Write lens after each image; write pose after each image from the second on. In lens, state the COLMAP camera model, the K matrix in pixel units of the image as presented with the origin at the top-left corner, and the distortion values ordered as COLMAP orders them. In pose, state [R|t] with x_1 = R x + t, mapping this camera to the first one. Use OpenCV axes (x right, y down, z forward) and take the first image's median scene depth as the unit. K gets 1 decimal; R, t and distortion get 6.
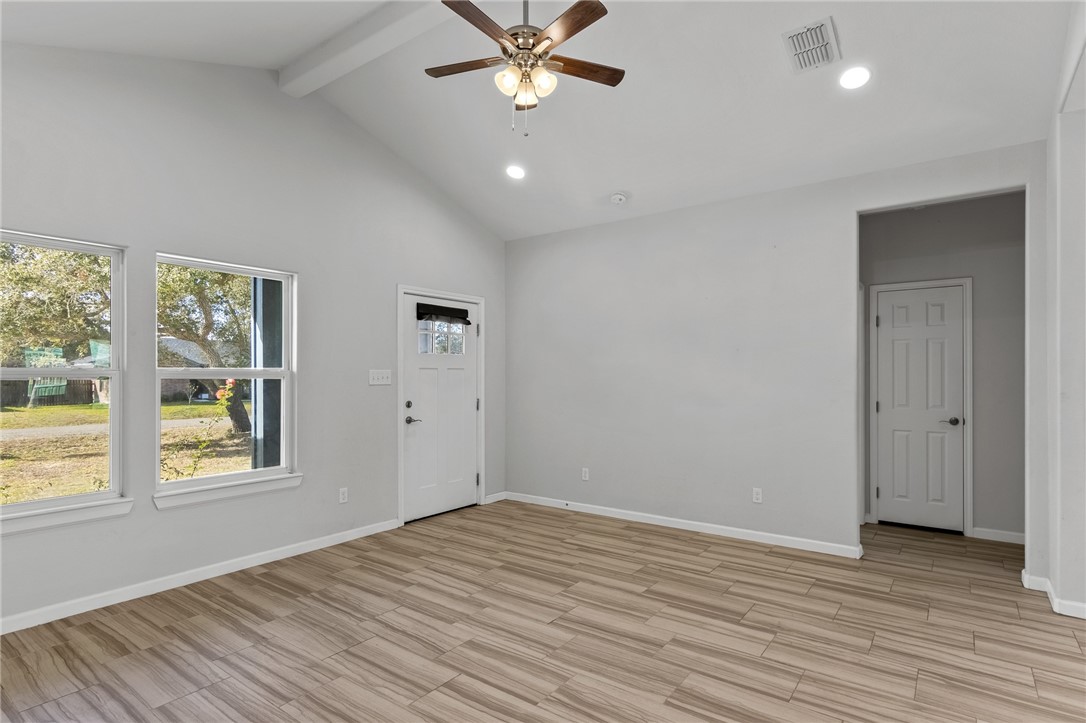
lens RADIAL K [[550.4, 0, 561.3], [0, 550.4, 371.9], [0, 0, 1]] dist [0.001913, -0.000012]
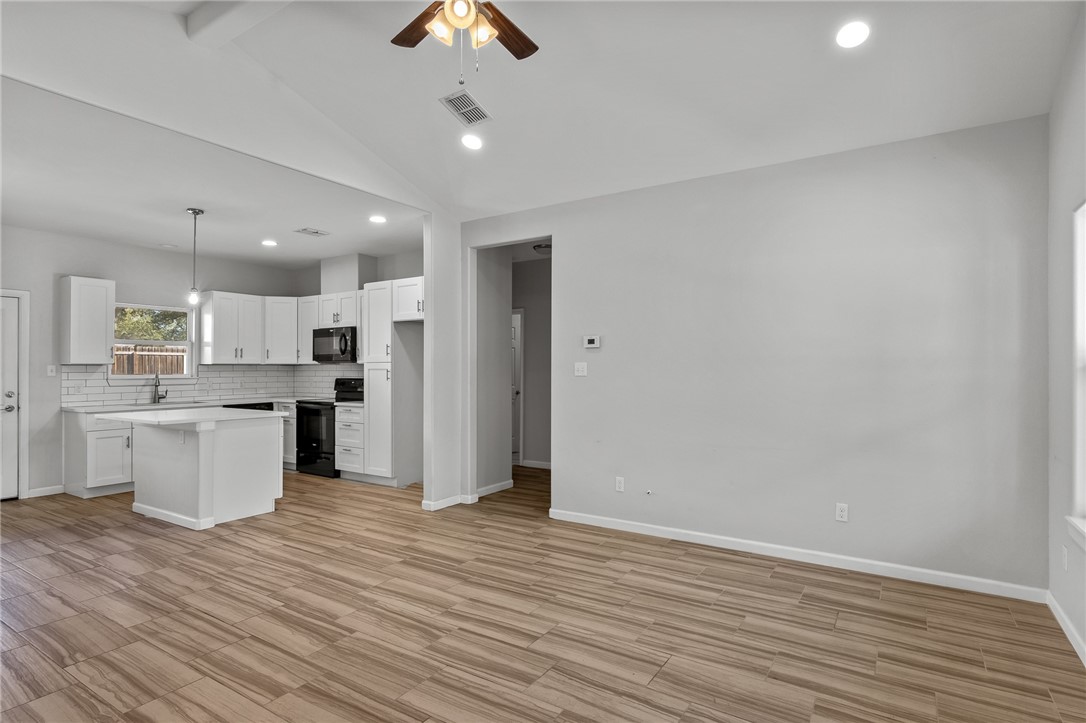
lens RADIAL K [[554.6, 0, 561.6], [0, 554.6, 372.2], [0, 0, 1]] dist [0.000370, 0.002137]
pose [[-0.997516, 0.003467, -0.070358, -0.122791], [0.003391, 0.999994, 0.001208, 0.007834], [0.070362, 0.000967, -0.997521, 1.452865]]
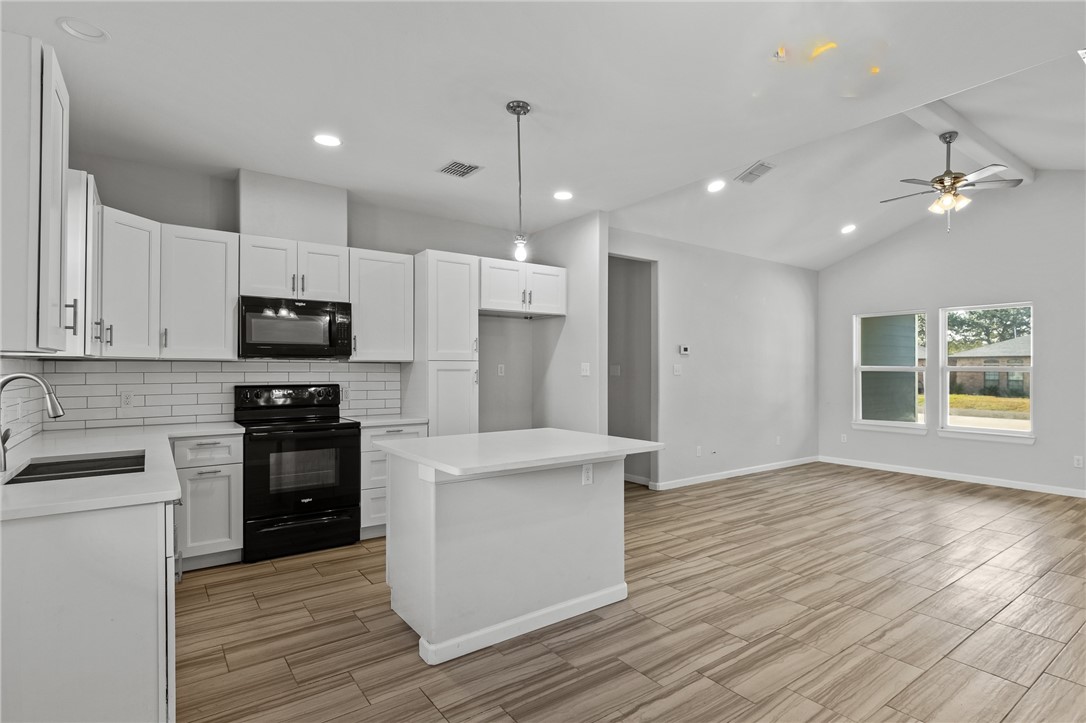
lens RADIAL K [[550.4, 0, 563.9], [0, 550.4, 365.9], [0, 0, 1]] dist [0.001913, -0.000012]
pose [[-0.288774, -0.005710, -0.957380, 1.531603], [0.004672, 0.999962, -0.007374, 0.000720], [0.957386, -0.006602, -0.288736, 0.269157]]
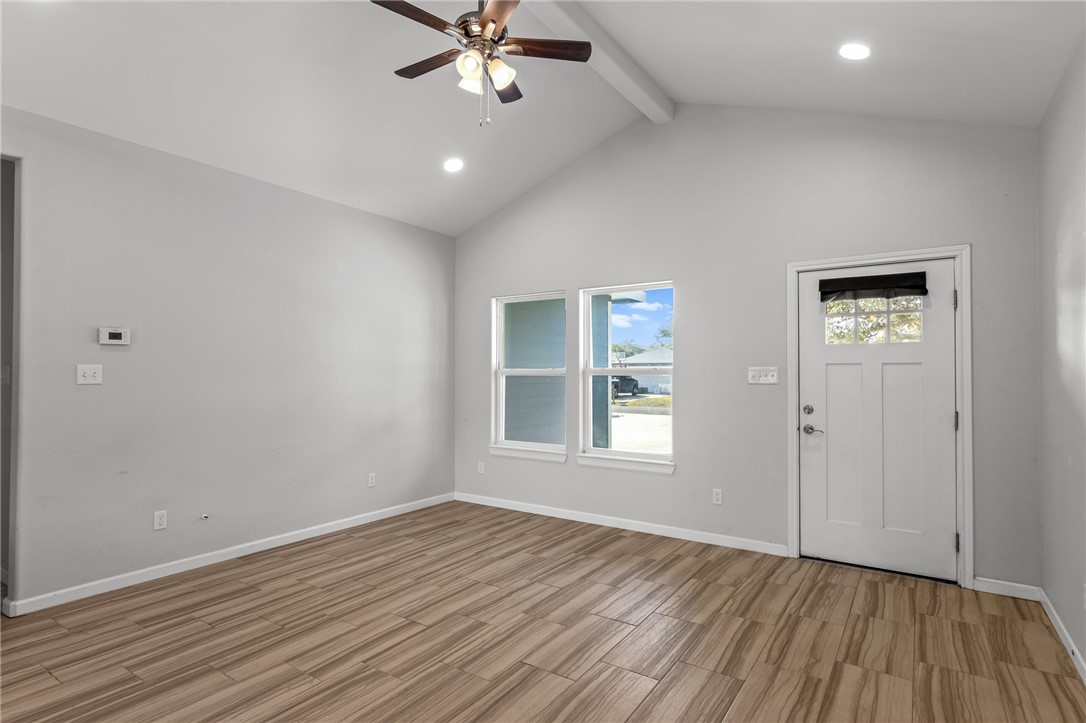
lens RADIAL K [[550.4, 0, 565.8], [0, 550.4, 364.8], [0, 0, 1]] dist [0.001913, -0.000012]
pose [[0.056119, -0.014401, -0.998320, 0.711671], [0.005995, 0.999883, -0.014086, 0.004737], [0.998406, -0.005194, 0.056198, 0.860226]]
